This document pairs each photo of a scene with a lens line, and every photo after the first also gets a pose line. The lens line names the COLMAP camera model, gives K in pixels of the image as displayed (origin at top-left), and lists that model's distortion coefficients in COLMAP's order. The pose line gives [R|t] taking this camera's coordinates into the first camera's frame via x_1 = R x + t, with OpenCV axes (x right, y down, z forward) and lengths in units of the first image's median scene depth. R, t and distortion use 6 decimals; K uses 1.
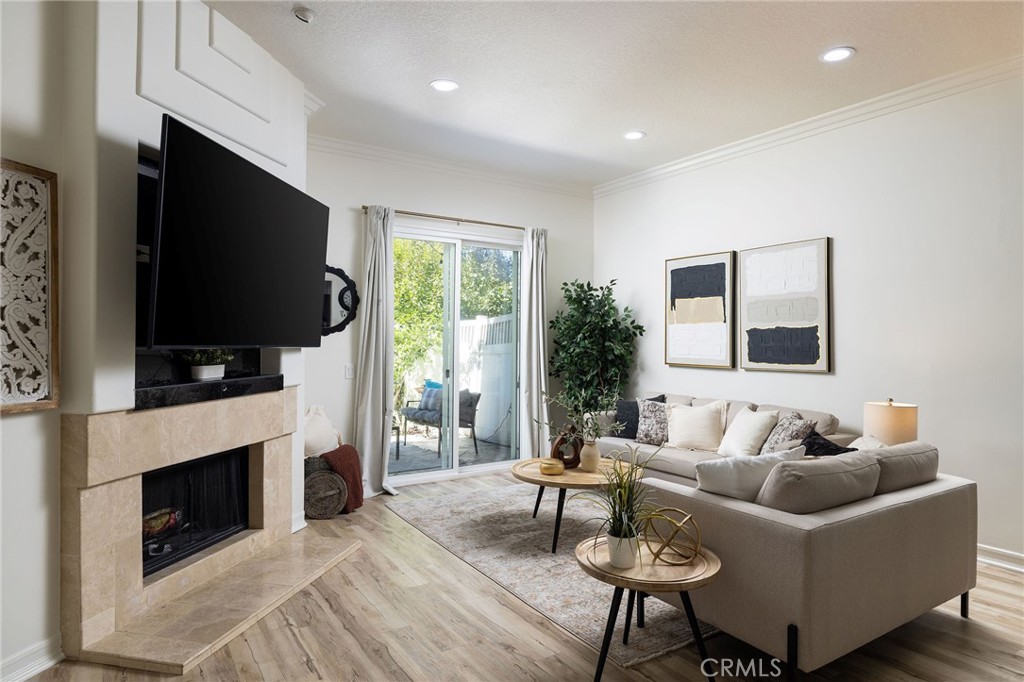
lens RADIAL K [[603.2, 0, 512.0], [0, 603.2, 341.0], [0, 0, 1]] dist [0.000087, -0.000333]
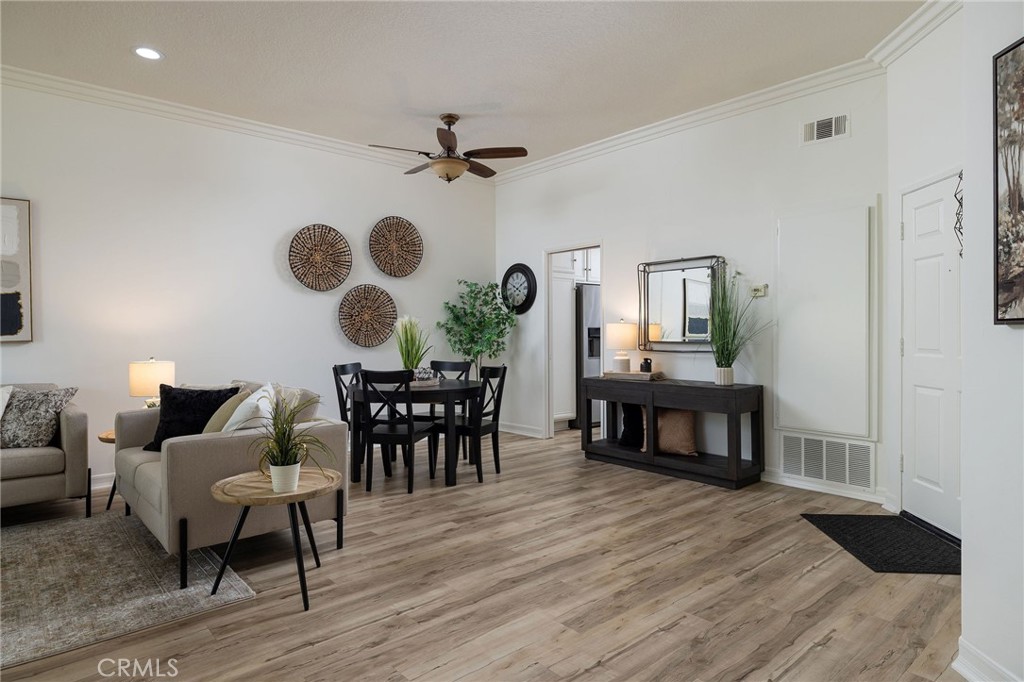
lens RADIAL K [[580.6, 0, 512.0], [0, 580.6, 341.0], [0, 0, 1]] dist [-0.001065, -0.000579]
pose [[-0.136993, -0.024765, 0.990262, -0.537775], [0.004898, 0.999658, 0.025678, 0.032381], [-0.990560, 0.008368, -0.136824, 0.403224]]
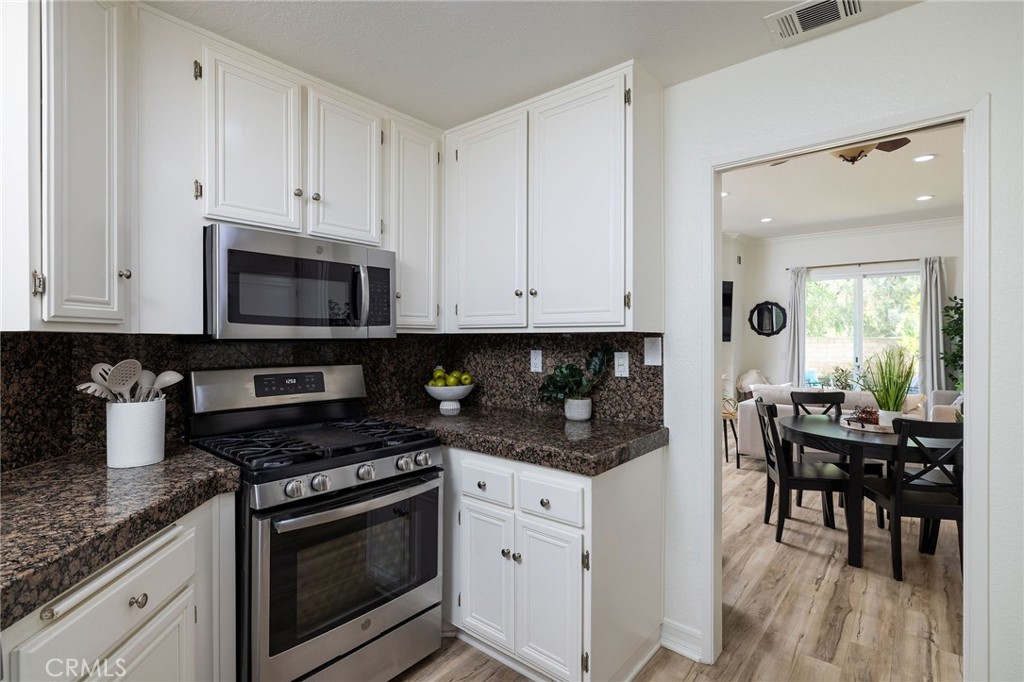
lens RADIAL K [[489.8, 0, 509.3], [0, 489.8, 337.0], [0, 0, 1]] dist [-0.000038, 0.000106]
pose [[0.284126, -0.008525, -0.958749, 1.243089], [-0.002589, 0.999950, -0.009658, 0.012643], [0.958783, 0.005226, 0.284090, -0.357197]]
